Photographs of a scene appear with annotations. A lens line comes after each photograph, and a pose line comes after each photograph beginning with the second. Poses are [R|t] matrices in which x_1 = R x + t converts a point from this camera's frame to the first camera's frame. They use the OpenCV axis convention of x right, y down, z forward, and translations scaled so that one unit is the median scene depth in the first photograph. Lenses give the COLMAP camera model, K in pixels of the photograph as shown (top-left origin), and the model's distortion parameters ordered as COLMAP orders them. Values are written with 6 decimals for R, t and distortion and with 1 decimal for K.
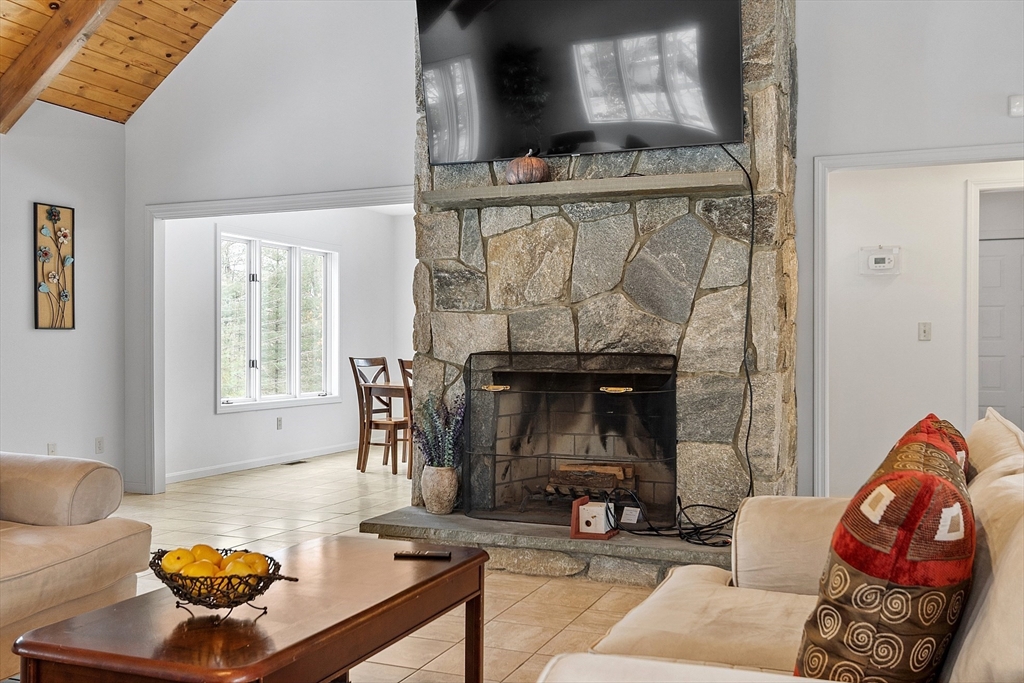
lens RADIAL K [[943.4, 0, 512.3], [0, 943.4, 342.4], [0, 0, 1]] dist [0.014937, 0.000000]
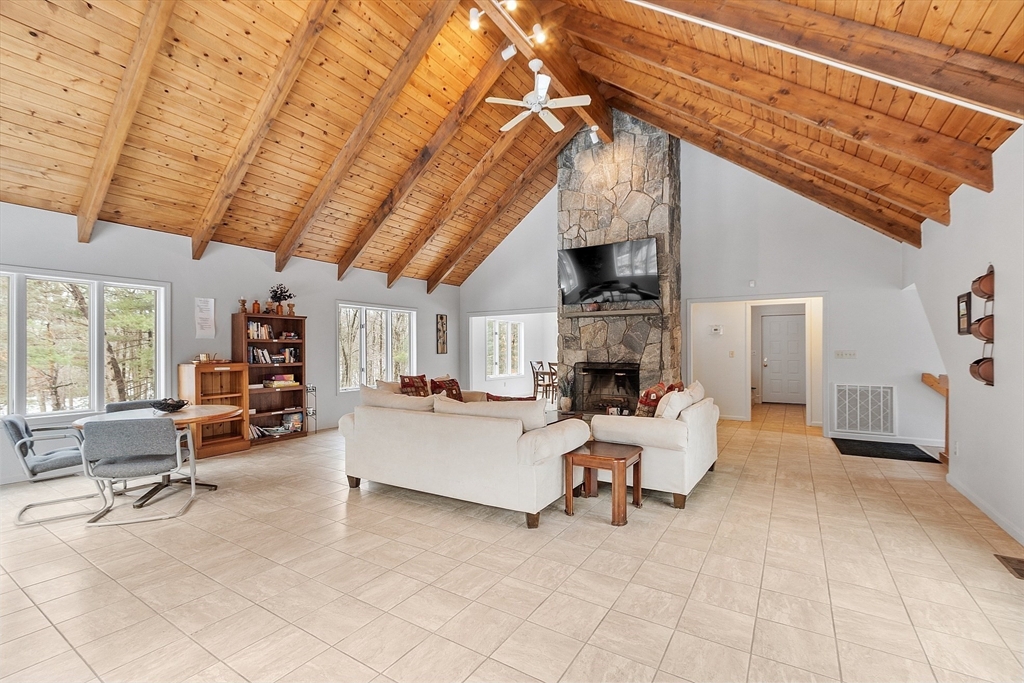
lens RADIAL K [[447.2, 0, 510.7], [0, 447.2, 346.6], [0, 0, 1]] dist [0.001356, -0.000160]
pose [[0.985521, -0.006363, -0.169433, -0.002575], [0.005754, 0.999975, -0.004084, -0.037452], [0.169454, 0.003050, 0.985533, -0.541184]]
